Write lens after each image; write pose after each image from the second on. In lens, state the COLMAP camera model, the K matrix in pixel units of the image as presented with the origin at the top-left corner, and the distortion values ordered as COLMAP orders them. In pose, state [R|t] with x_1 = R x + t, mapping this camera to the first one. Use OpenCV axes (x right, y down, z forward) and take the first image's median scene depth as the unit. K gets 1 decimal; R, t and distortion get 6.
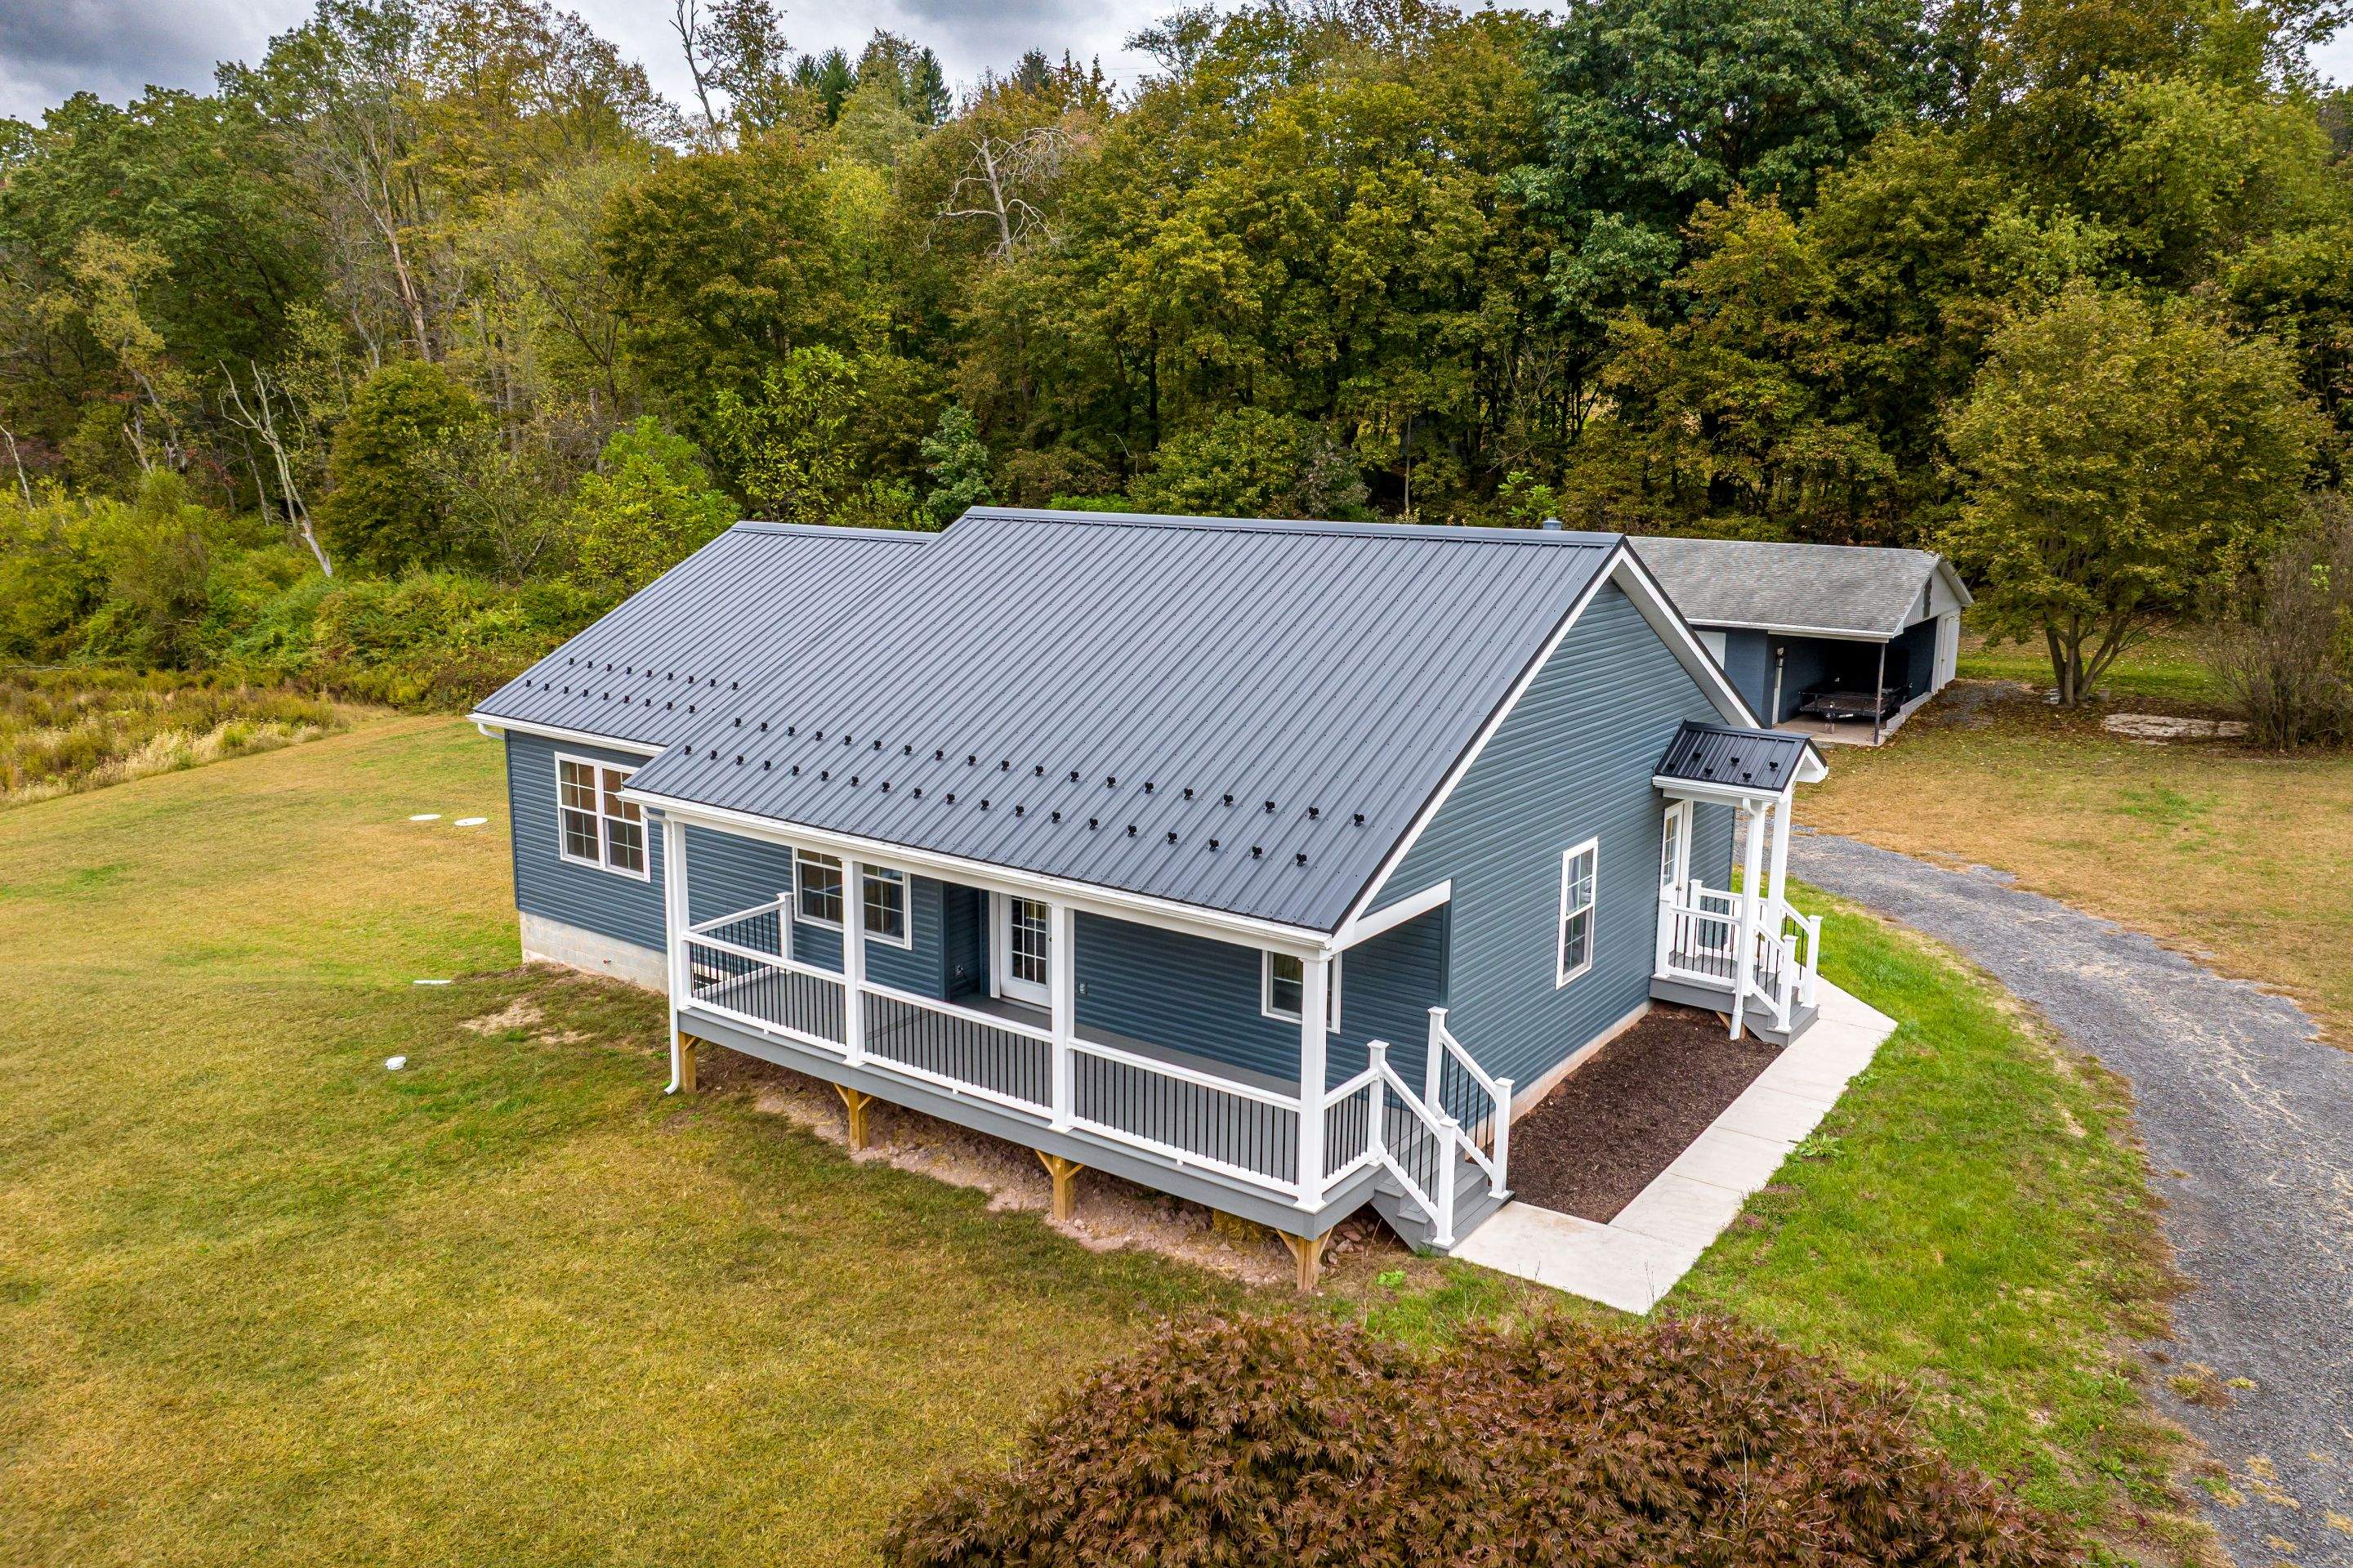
lens RADIAL K [[1707.6, 0, 1176.5], [0, 1707.6, 784.0], [0, 0, 1]] dist [-0.041325, 0.002682]
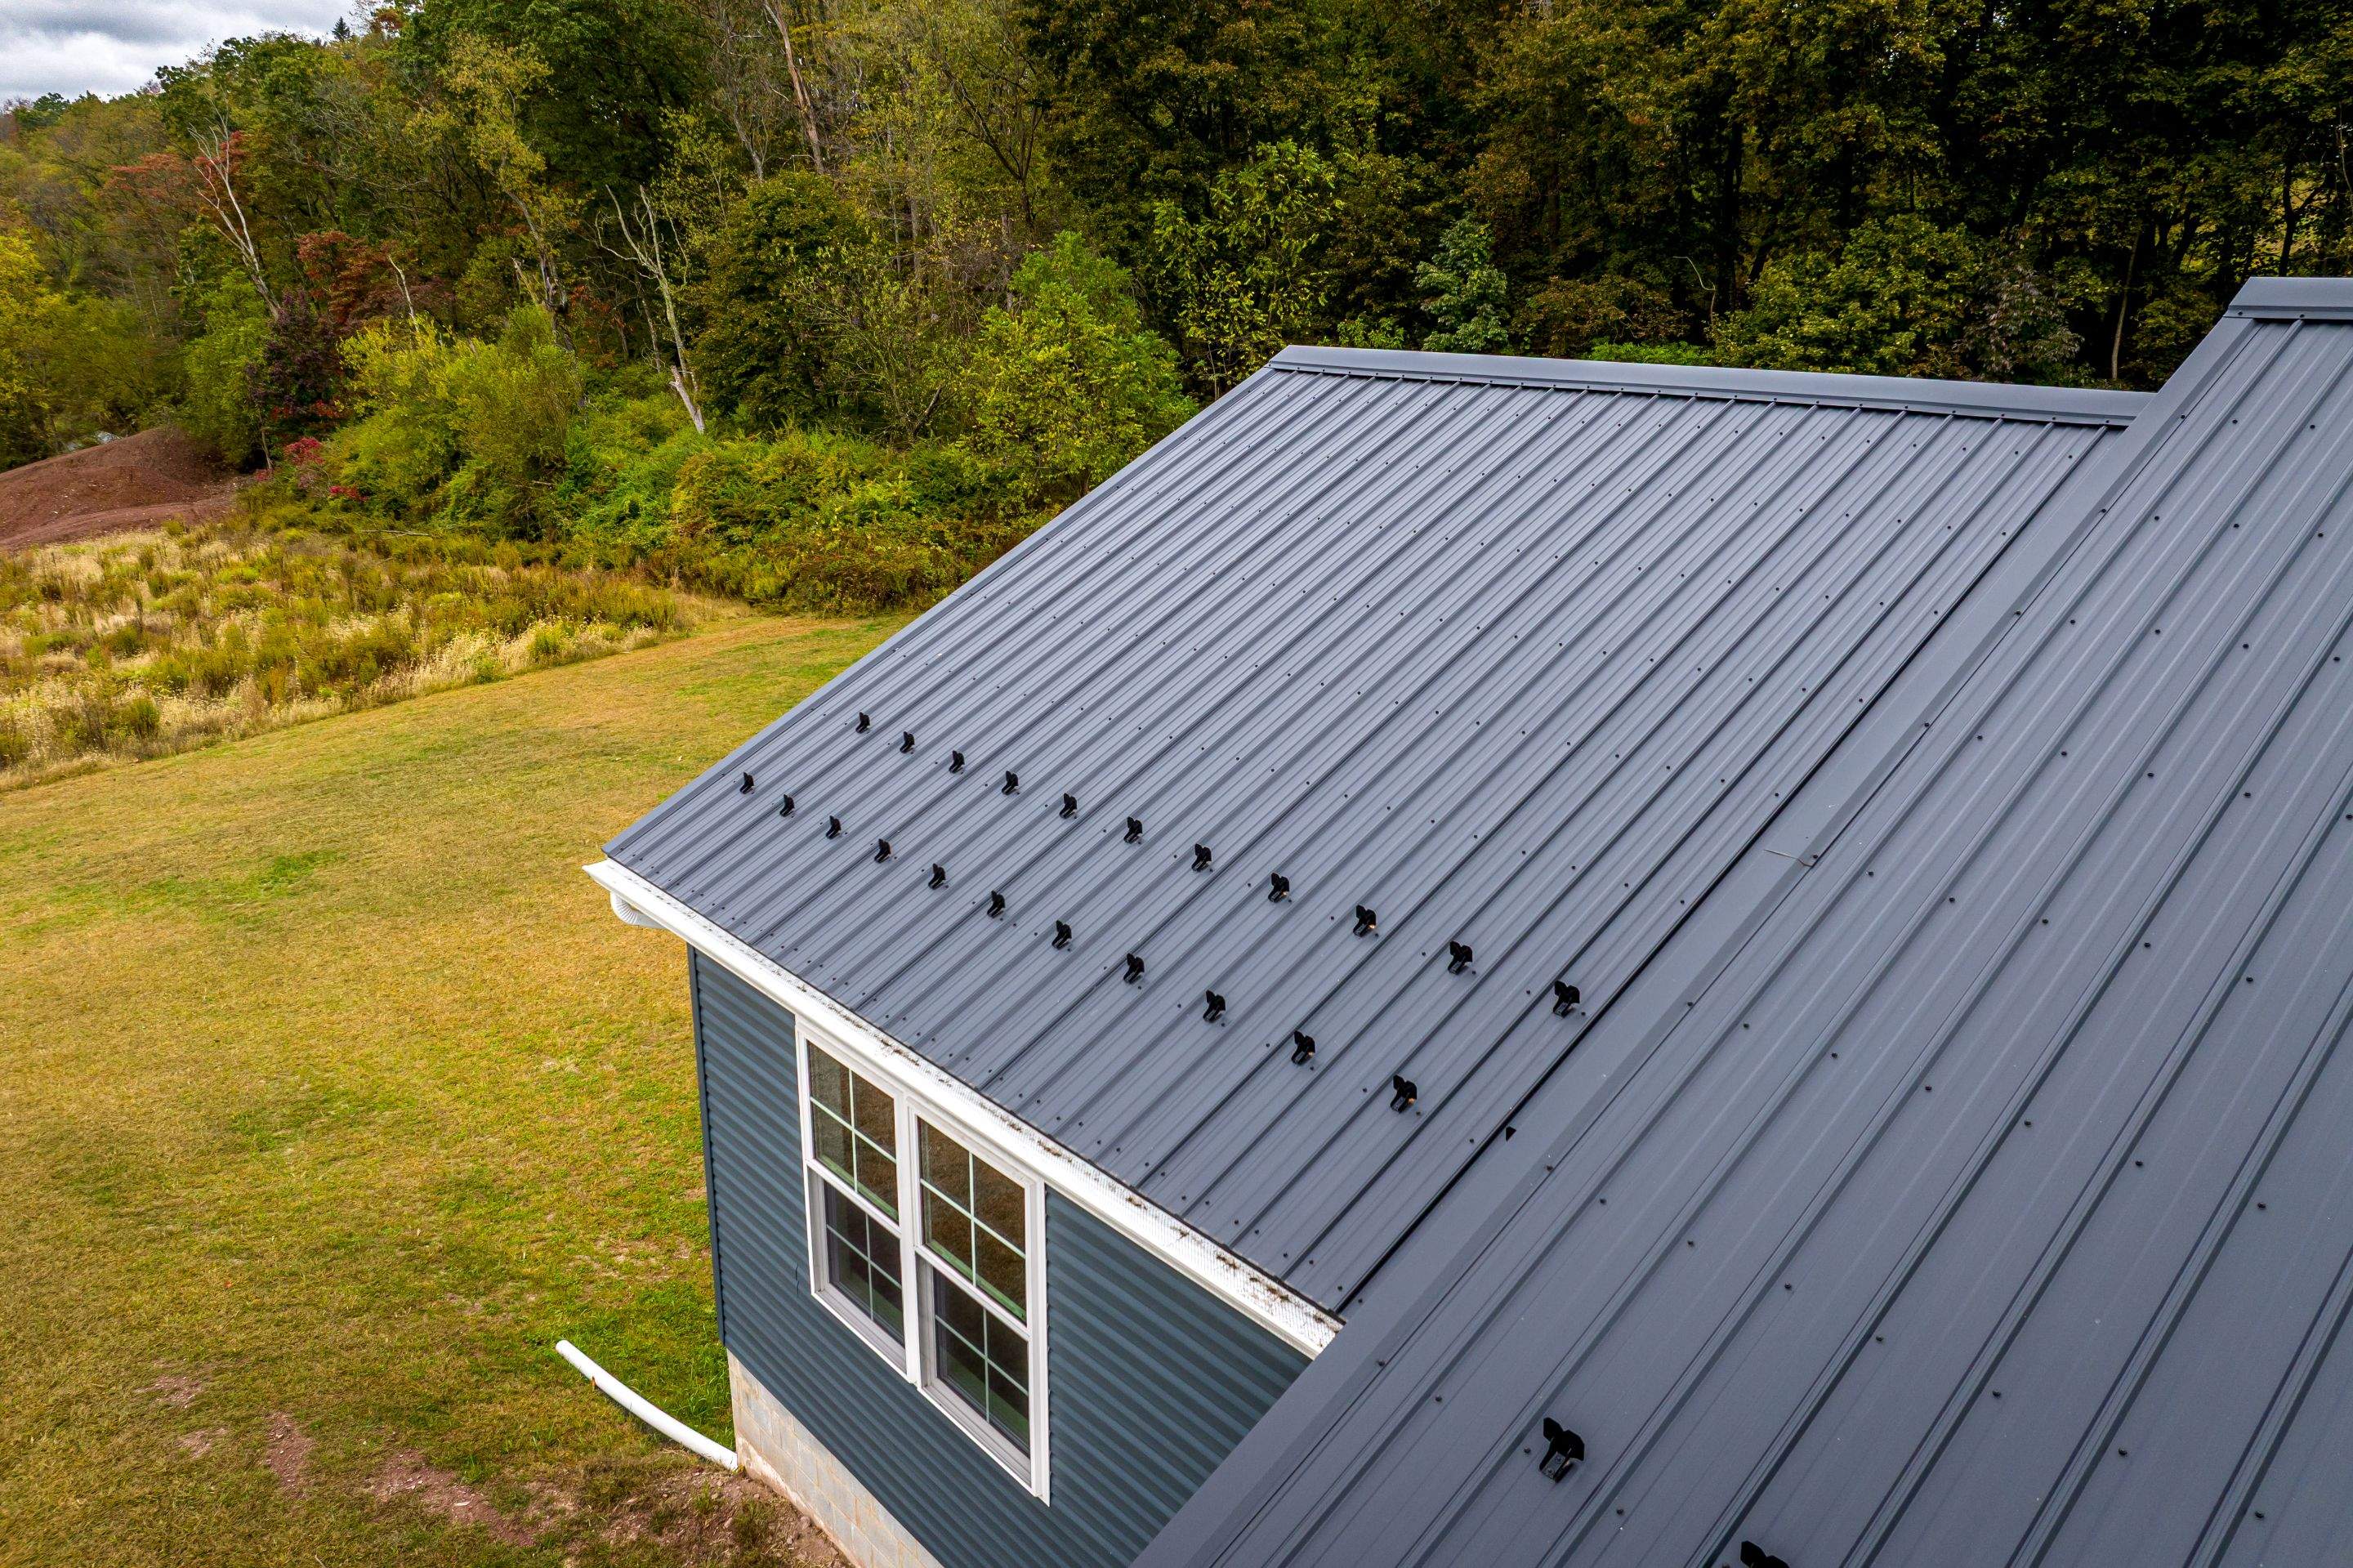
lens RADIAL K [[1547.7, 0, 1176.5], [0, 1547.7, 784.0], [0, 0, 1]] dist [-0.001947, -0.059823]
pose [[0.974512, 0.065432, -0.214580, -0.092140], [-0.043627, 0.993533, 0.104827, -0.041176], [0.220051, -0.092794, 0.971065, 0.291678]]
